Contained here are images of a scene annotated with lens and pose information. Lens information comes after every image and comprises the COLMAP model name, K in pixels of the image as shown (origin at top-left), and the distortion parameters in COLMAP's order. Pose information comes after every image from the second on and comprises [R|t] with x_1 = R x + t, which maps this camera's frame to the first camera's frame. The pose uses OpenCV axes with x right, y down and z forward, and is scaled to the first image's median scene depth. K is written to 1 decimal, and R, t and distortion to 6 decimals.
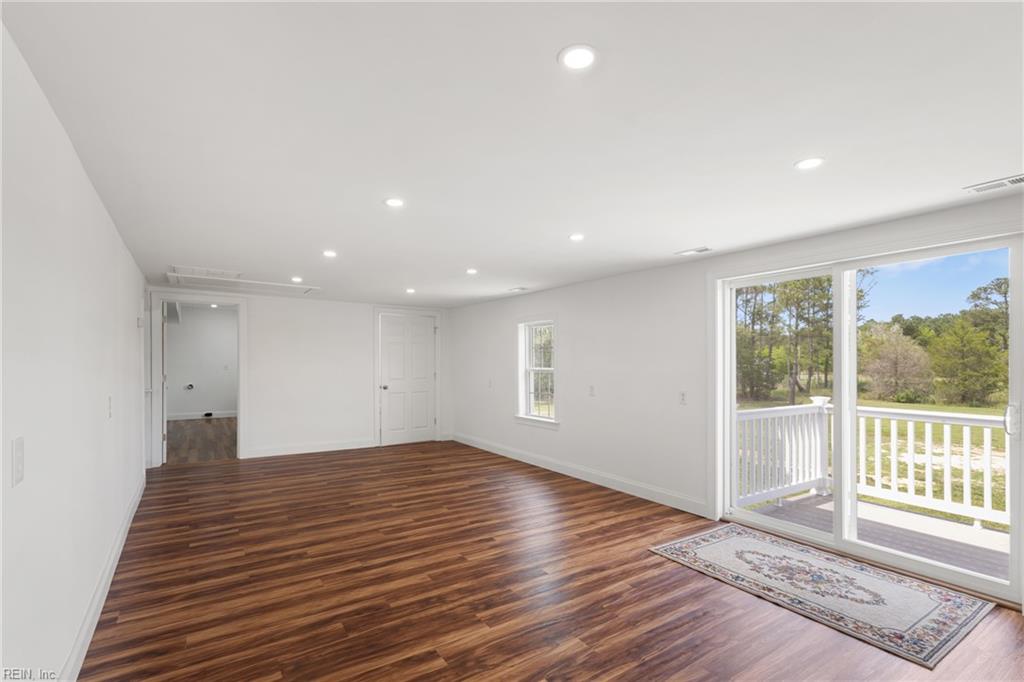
lens RADIAL K [[477.5, 0, 510.4], [0, 477.5, 349.5], [0, 0, 1]] dist [0.004378, -0.000554]
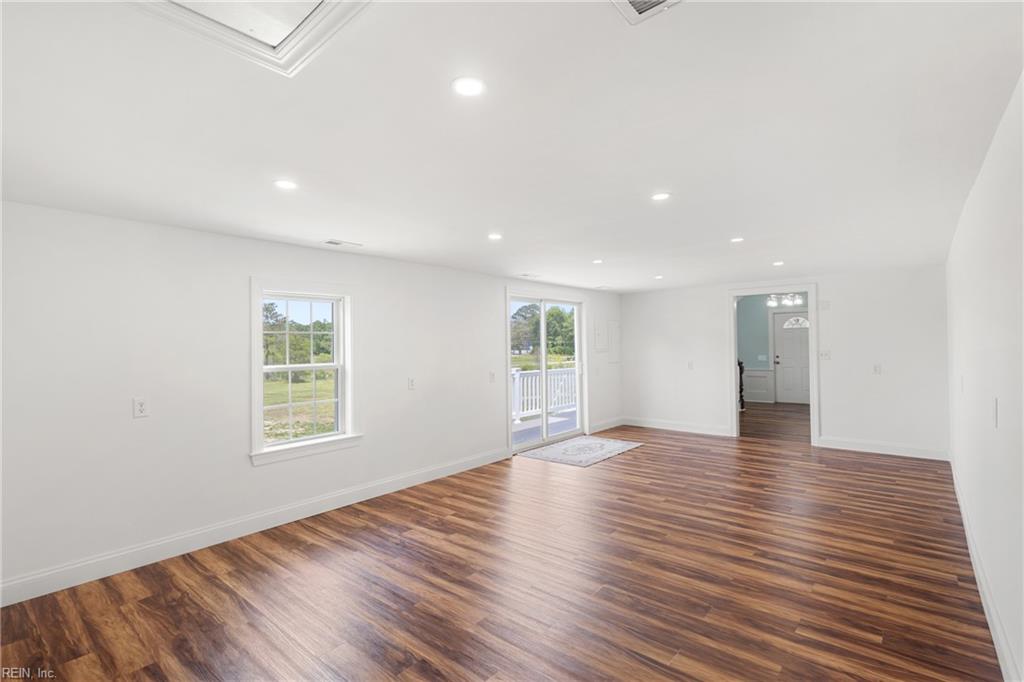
lens RADIAL K [[477.5, 0, 510.8], [0, 477.5, 341.5], [0, 0, 1]] dist [0.004378, -0.000554]
pose [[-0.278385, 0.008727, 0.960430, -1.202427], [-0.008269, 0.999900, -0.011482, 0.024465], [-0.960434, -0.011138, -0.278285, 1.732290]]
